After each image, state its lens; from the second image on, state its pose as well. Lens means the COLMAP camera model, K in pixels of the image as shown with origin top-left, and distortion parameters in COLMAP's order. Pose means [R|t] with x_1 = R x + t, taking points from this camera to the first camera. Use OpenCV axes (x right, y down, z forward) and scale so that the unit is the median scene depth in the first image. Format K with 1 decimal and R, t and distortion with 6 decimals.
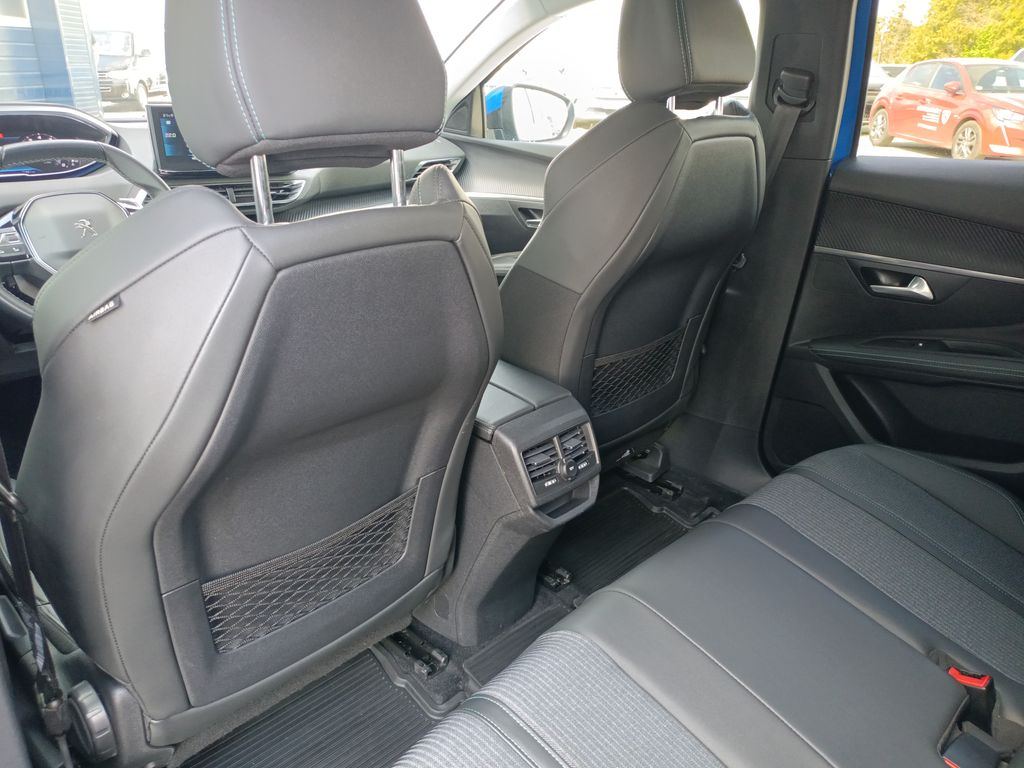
lens RADIAL K [[787.2, 0, 508.8], [0, 787.2, 360.4], [0, 0, 1]] dist [0.004638, 0.002242]
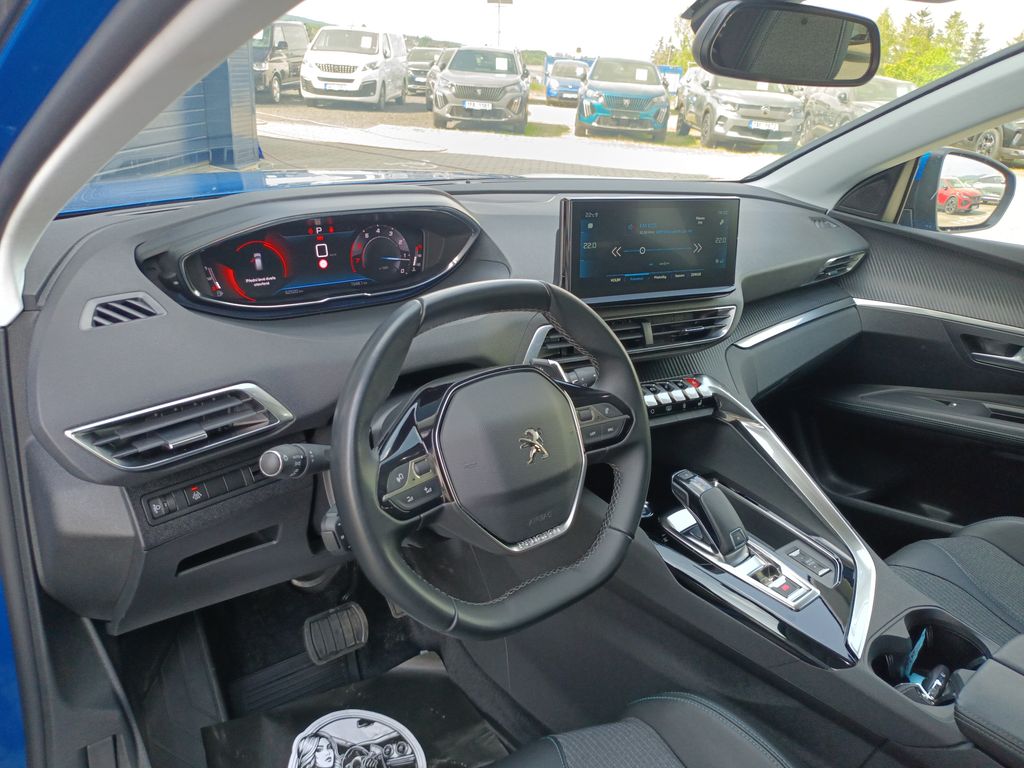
lens RADIAL K [[787.2, 0, 508.8], [0, 787.2, 360.4], [0, 0, 1]] dist [0.004638, 0.002242]
pose [[0.991998, 0.079632, -0.097972, -0.309973], [-0.079563, 0.996819, 0.004614, -0.140771], [0.098028, 0.003218, 0.995178, 0.272796]]
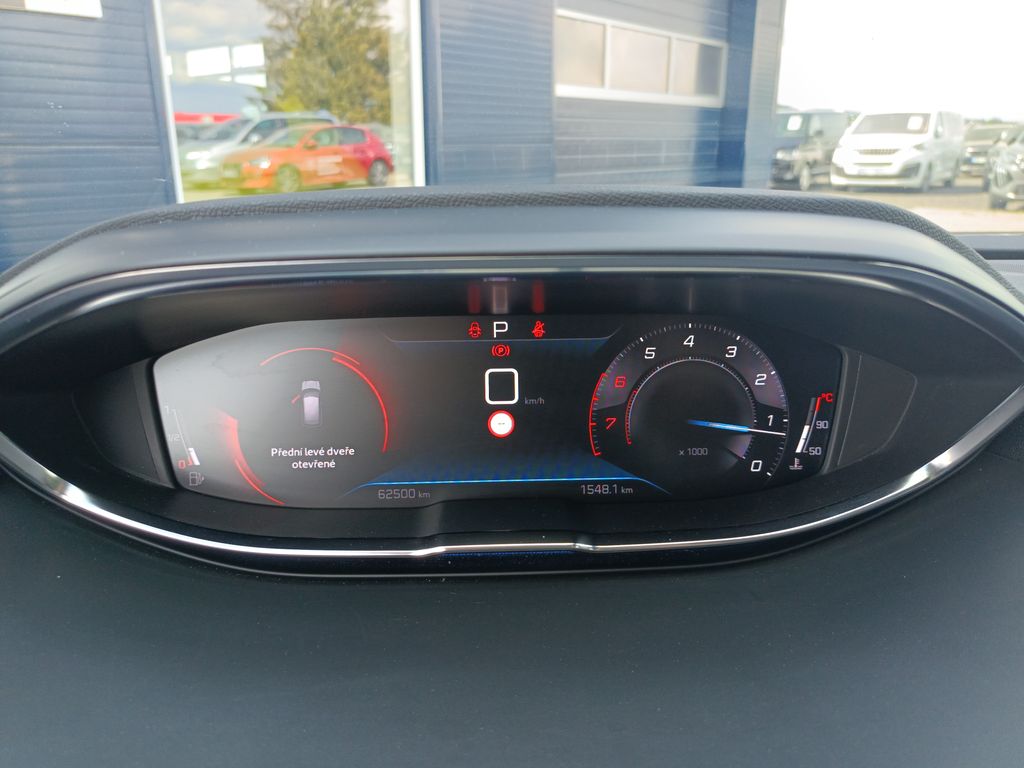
lens RADIAL K [[753.1, 0, 512.0], [0, 753.1, 384.0], [0, 0, 1]] dist [0.004160, 0.003383]
pose [[0.723176, 0.179371, -0.666966, -0.365163], [-0.216468, 0.975895, 0.027742, -0.199852], [0.655865, 0.124315, 0.744572, 0.610516]]
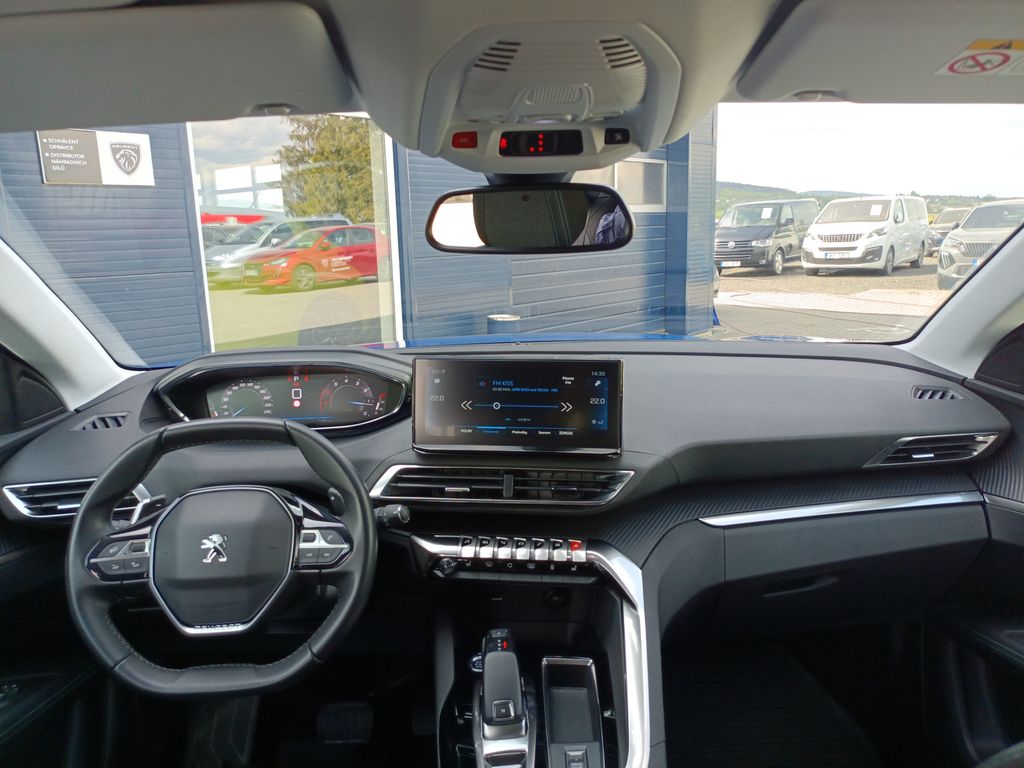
lens RADIAL K [[757.0, 0, 512.0], [0, 757.0, 384.0], [0, 0, 1]] dist [0.024859, 0.001519]
pose [[0.707087, 0.088445, -0.701574, 0.066523], [-0.195146, 0.978025, -0.073383, -0.191317], [0.679666, 0.188798, 0.708808, 0.416174]]
